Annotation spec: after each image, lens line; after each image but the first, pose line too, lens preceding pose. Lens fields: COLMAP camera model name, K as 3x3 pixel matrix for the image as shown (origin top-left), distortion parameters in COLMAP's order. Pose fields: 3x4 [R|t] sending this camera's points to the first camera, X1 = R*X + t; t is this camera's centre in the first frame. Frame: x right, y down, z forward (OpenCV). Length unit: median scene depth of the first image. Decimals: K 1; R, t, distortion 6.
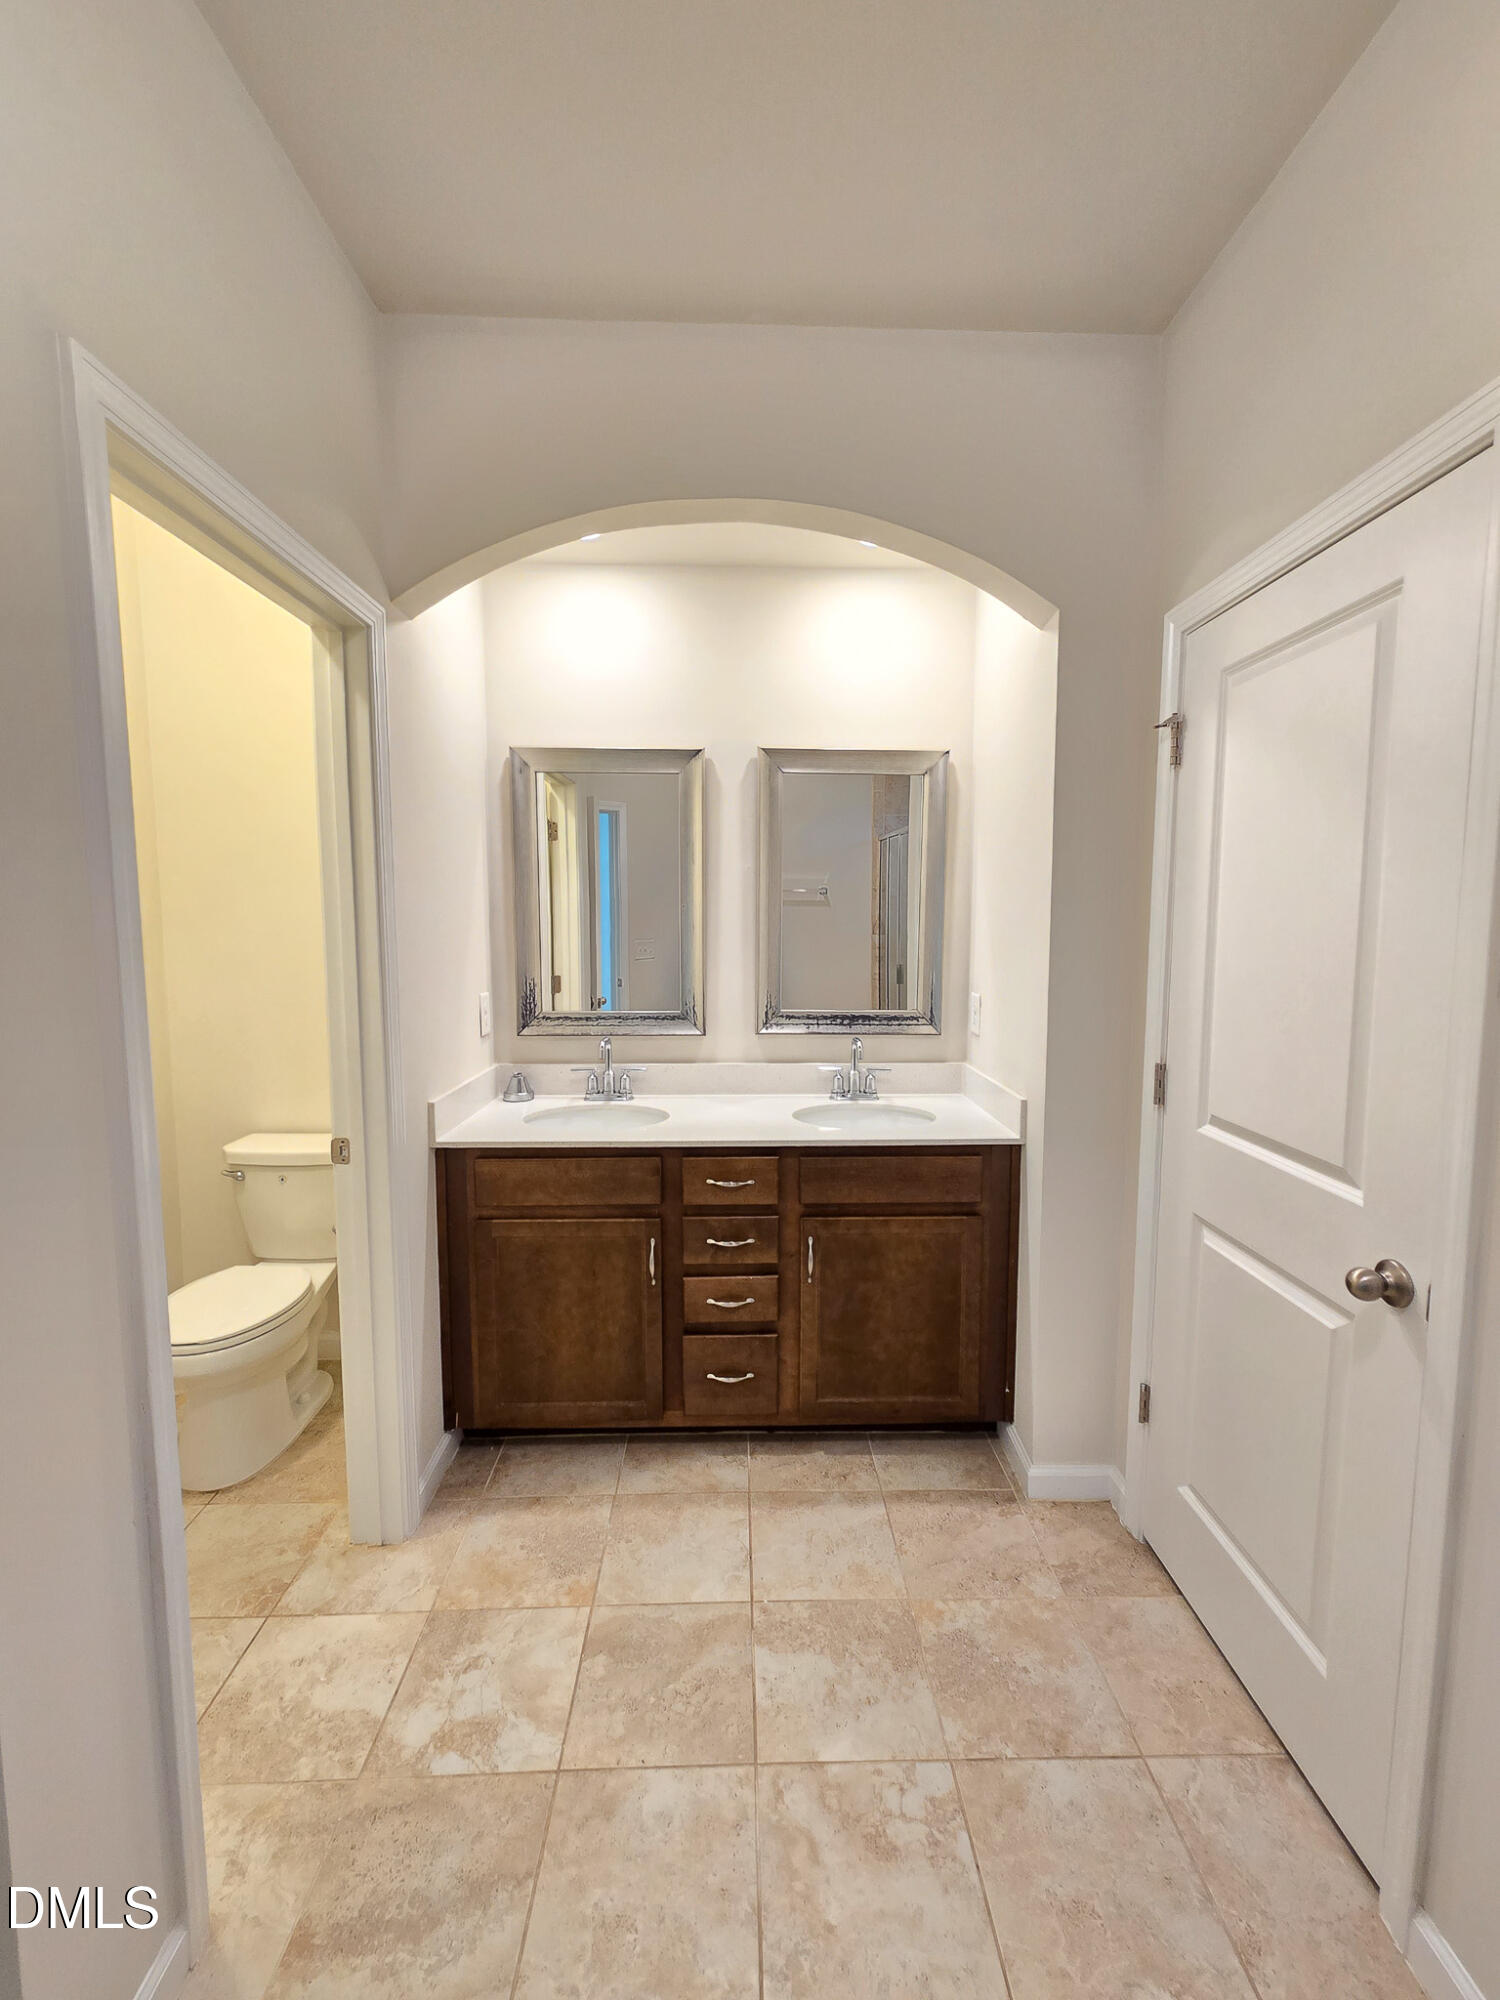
lens RADIAL K [[815.2, 0, 759.8], [0, 815.2, 994.5], [0, 0, 1]] dist [-0.001692, -0.001119]
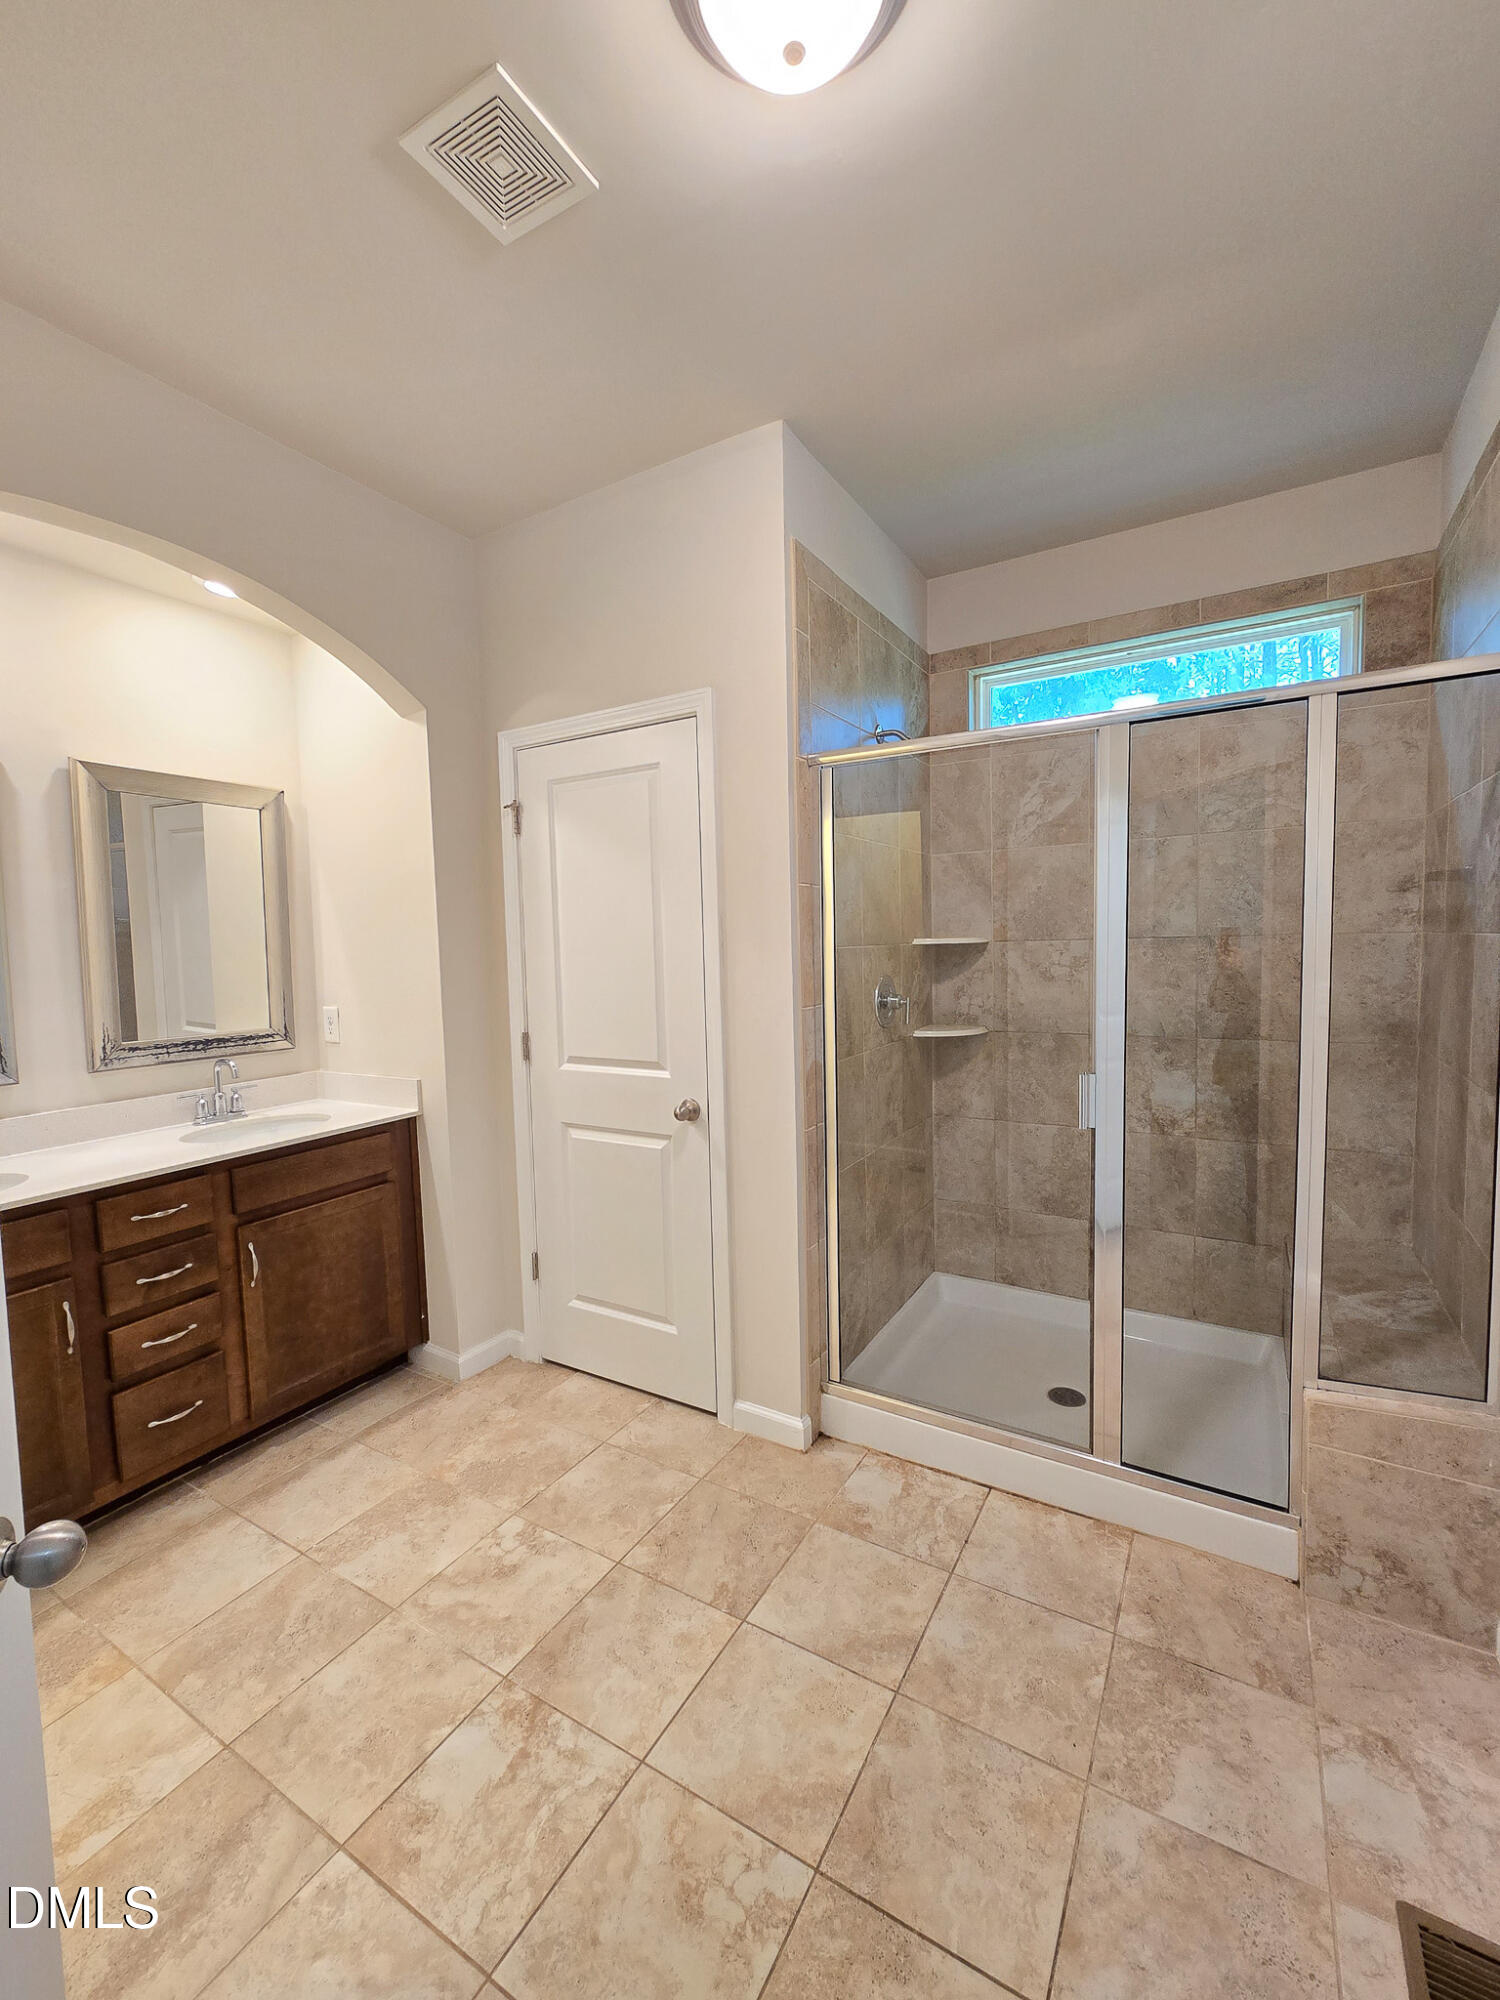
lens RADIAL K [[813.2, 0, 750.0], [0, 813.2, 1000.0], [0, 0, 1]] dist [-0.000237, -0.002243]
pose [[0.540773, -0.079360, 0.837416, -0.443974], [0.103727, 0.994233, 0.027238, 0.023793], [-0.834748, 0.072133, 0.545886, -0.134848]]
